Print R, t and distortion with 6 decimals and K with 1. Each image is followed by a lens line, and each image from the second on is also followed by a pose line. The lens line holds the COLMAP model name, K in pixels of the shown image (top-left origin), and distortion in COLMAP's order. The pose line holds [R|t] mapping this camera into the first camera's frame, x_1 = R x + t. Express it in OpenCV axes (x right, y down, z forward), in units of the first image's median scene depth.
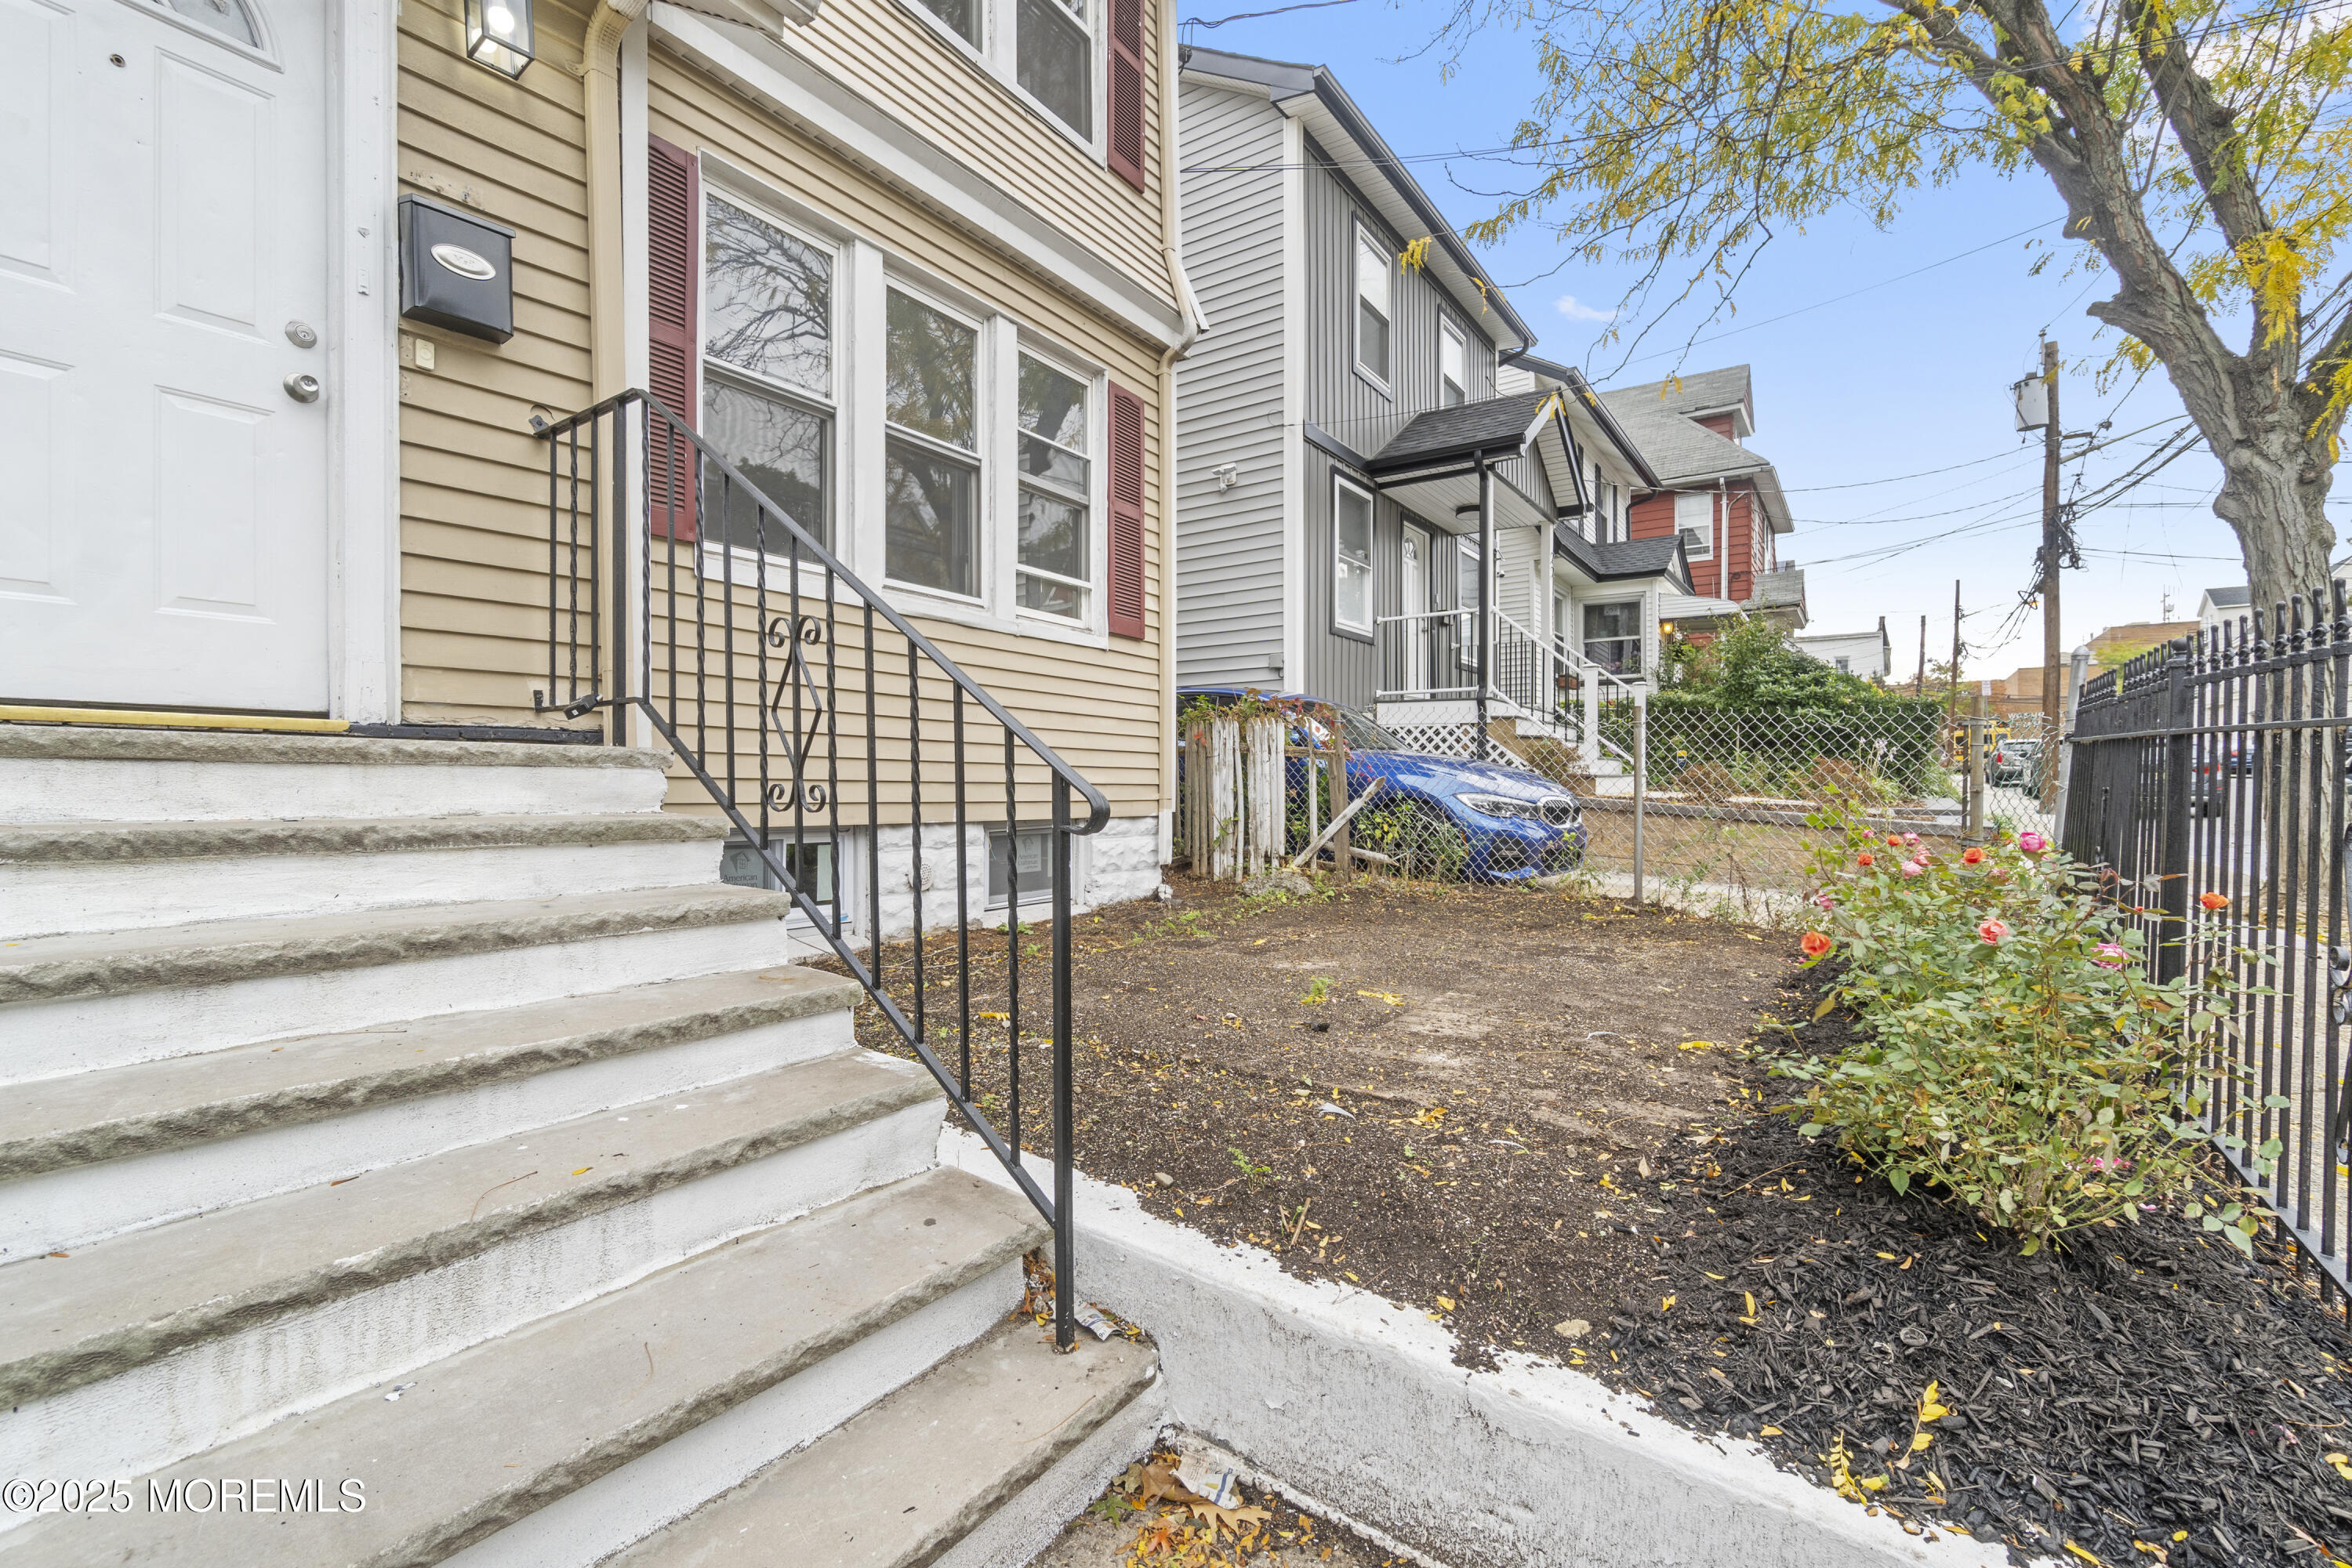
lens RADIAL K [[1028.8, 0, 1176.0], [0, 1028.8, 784.0], [0, 0, 1]] dist [-0.000964, -0.000050]
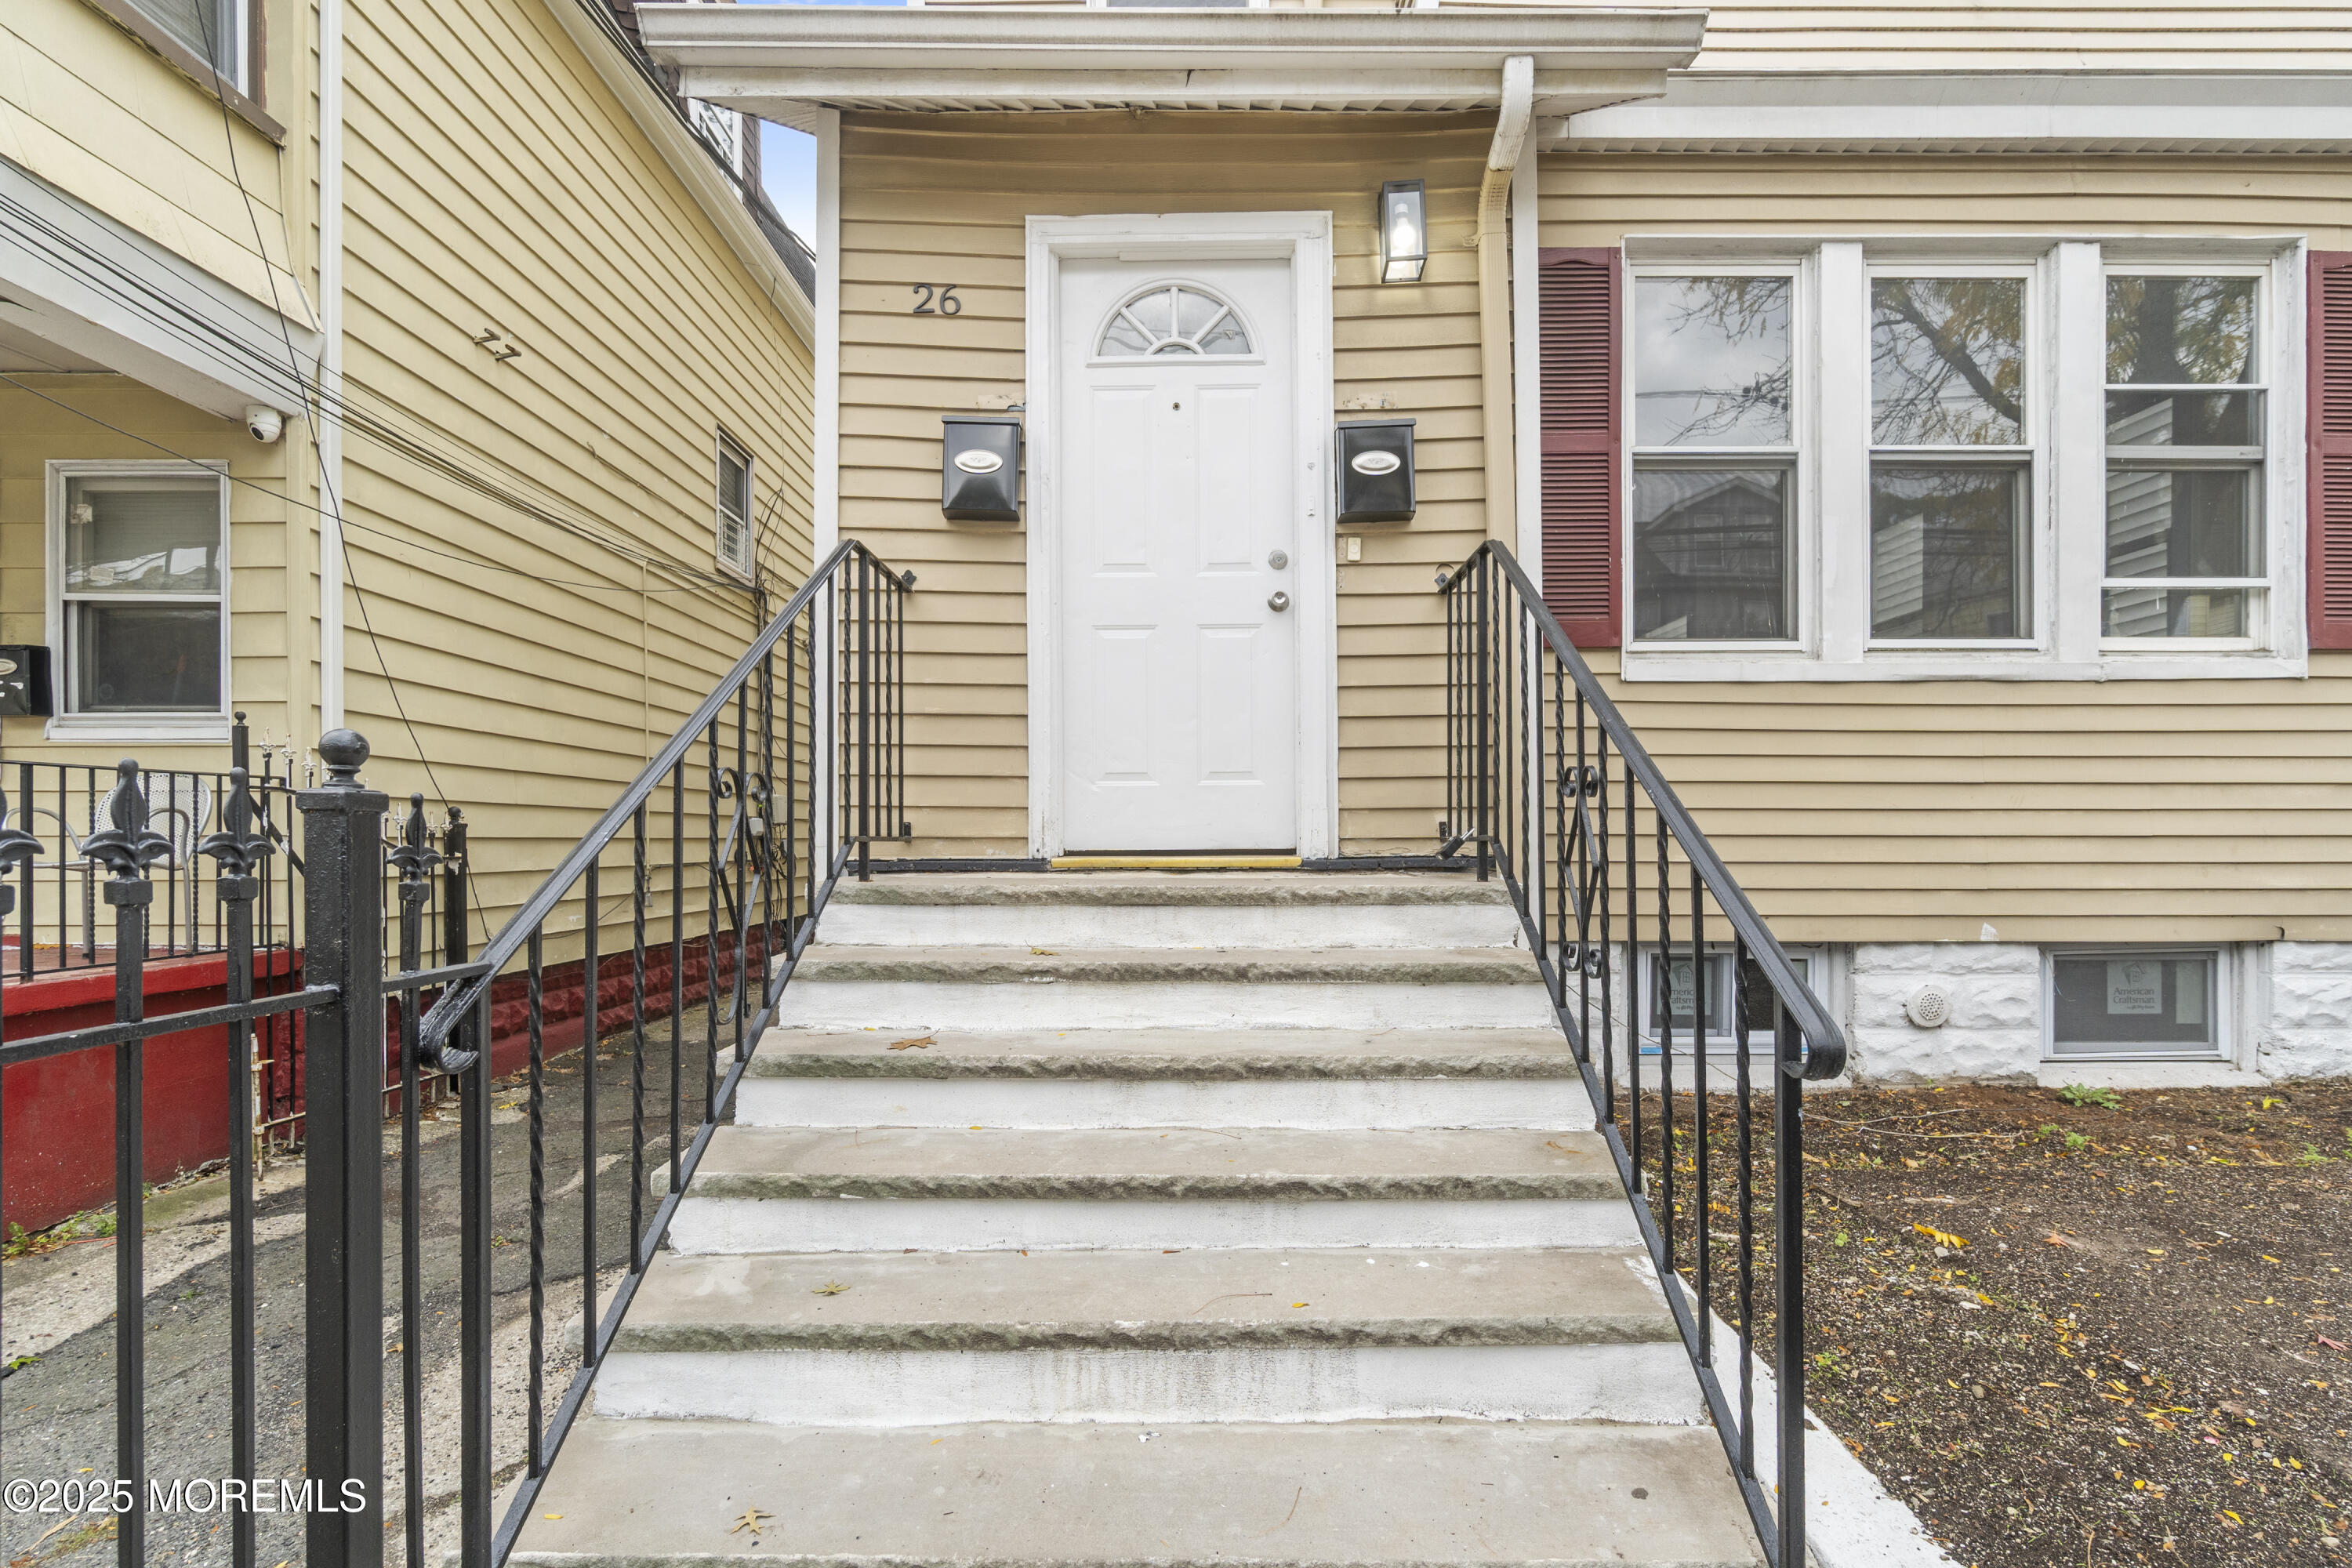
lens RADIAL K [[1065.3, 0, 1180.4], [0, 1065.3, 847.6], [0, 0, 1]] dist [-0.001371, 0.001040]
pose [[0.568292, 0.002674, -0.822822, 0.203963], [0.005969, 0.999955, 0.007373, -0.090649], [0.822805, -0.009101, 0.568251, 0.141019]]
